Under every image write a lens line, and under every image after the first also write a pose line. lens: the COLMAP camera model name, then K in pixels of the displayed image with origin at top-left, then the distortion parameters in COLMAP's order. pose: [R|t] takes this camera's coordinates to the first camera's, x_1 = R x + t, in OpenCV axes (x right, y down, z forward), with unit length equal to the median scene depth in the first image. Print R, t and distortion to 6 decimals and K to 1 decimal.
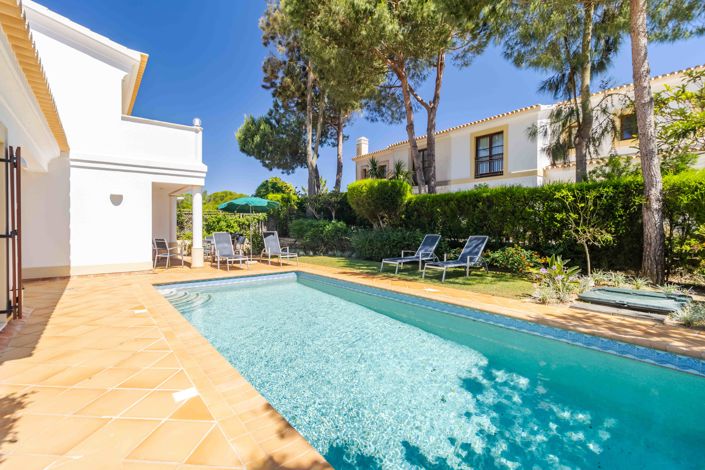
lens RADIAL K [[330.4, 0, 348.0], [0, 330.4, 228.5], [0, 0, 1]] dist [-0.001961, -0.000240]
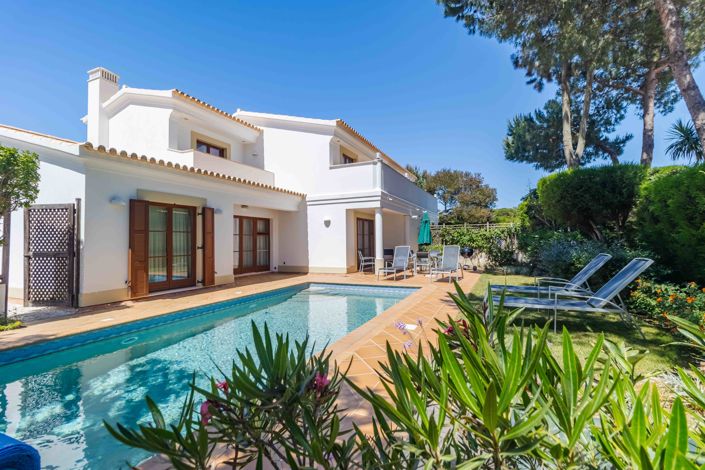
lens RADIAL K [[330.4, 0, 358.4], [0, 330.4, 233.6], [0, 0, 1]] dist [-0.001961, -0.000240]
pose [[0.451917, -0.031330, -0.891510, 0.599511], [0.007345, 0.999480, -0.031401, 0.004110], [0.892030, 0.007642, 0.451912, 0.395766]]
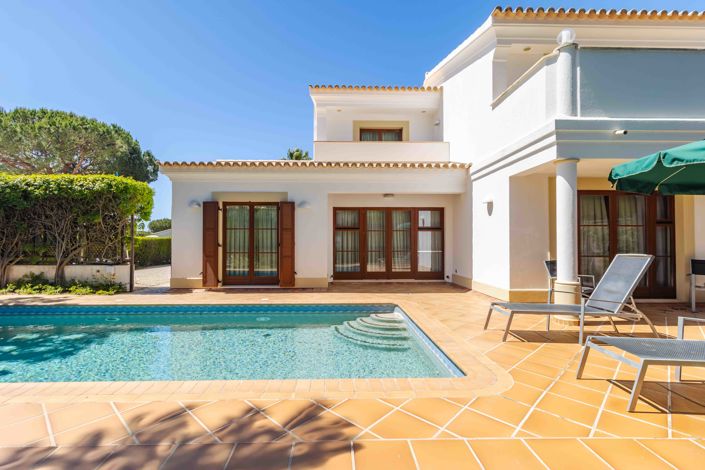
lens RADIAL K [[330.4, 0, 348.2], [0, 330.4, 237.9], [0, 0, 1]] dist [-0.001961, -0.000240]
pose [[-0.595302, -0.014157, -0.803377, 0.159467], [-0.008749, 0.999900, -0.011137, 0.000146], [0.803454, 0.000399, -0.595366, 1.056335]]
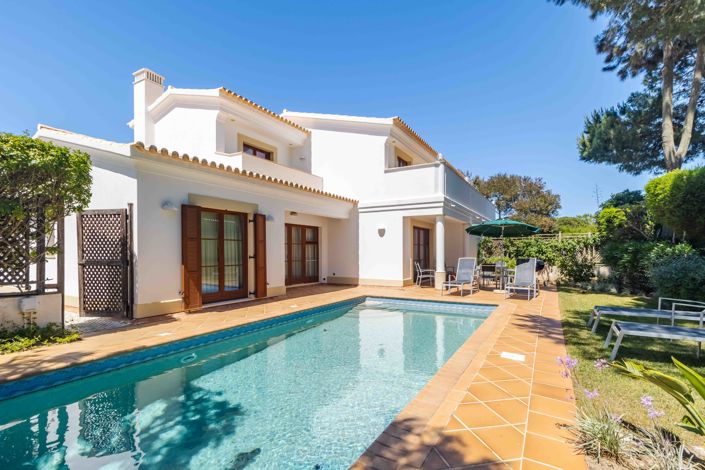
lens RADIAL K [[330.4, 0, 359.7], [0, 330.4, 258.4], [0, 0, 1]] dist [-0.001961, -0.000240]
pose [[0.377396, 0.013690, -0.925951, 0.468547], [-0.003973, 0.999905, 0.013164, 0.002145], [0.926044, -0.001289, 0.377414, 0.347565]]
